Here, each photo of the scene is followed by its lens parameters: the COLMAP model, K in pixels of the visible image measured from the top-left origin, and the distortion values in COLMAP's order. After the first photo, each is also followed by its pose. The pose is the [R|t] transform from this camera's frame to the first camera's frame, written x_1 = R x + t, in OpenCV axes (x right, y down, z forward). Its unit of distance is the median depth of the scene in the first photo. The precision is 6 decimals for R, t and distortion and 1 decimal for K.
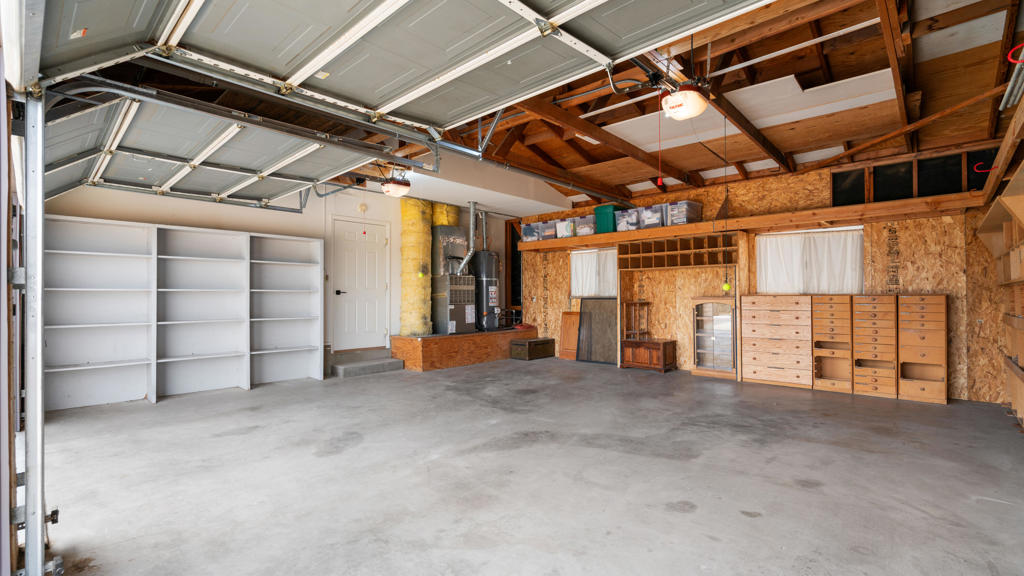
lens RADIAL K [[465.5, 0, 510.0], [0, 465.5, 291.8], [0, 0, 1]] dist [-0.006179, -0.000256]
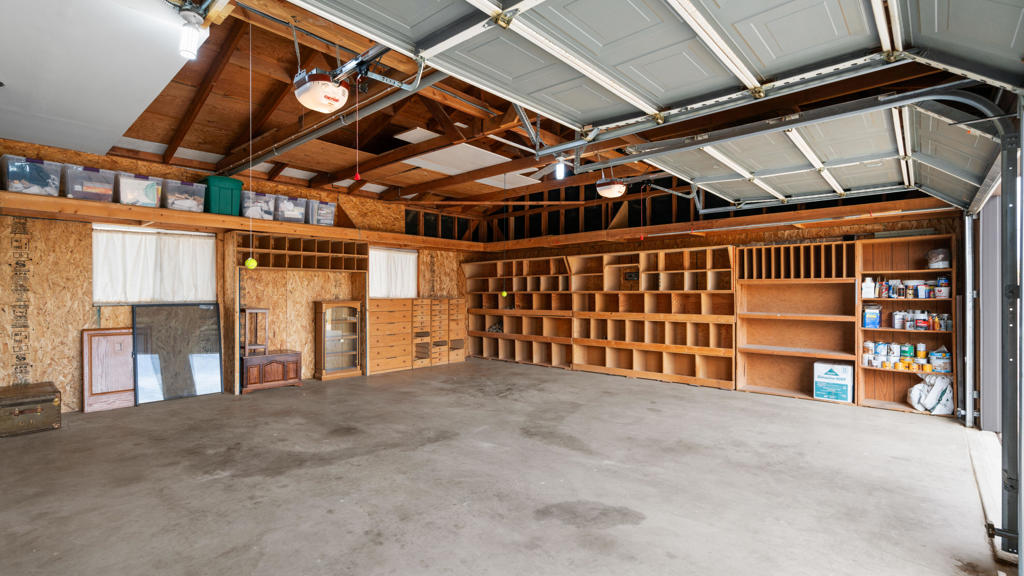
lens RADIAL K [[465.5, 0, 510.6], [0, 465.5, 293.2], [0, 0, 1]] dist [-0.006179, -0.000256]
pose [[-0.025142, 0.005384, 0.999669, -0.975608], [-0.008509, 0.999948, -0.005600, -0.005295], [-0.999648, -0.008647, -0.025095, 1.035819]]
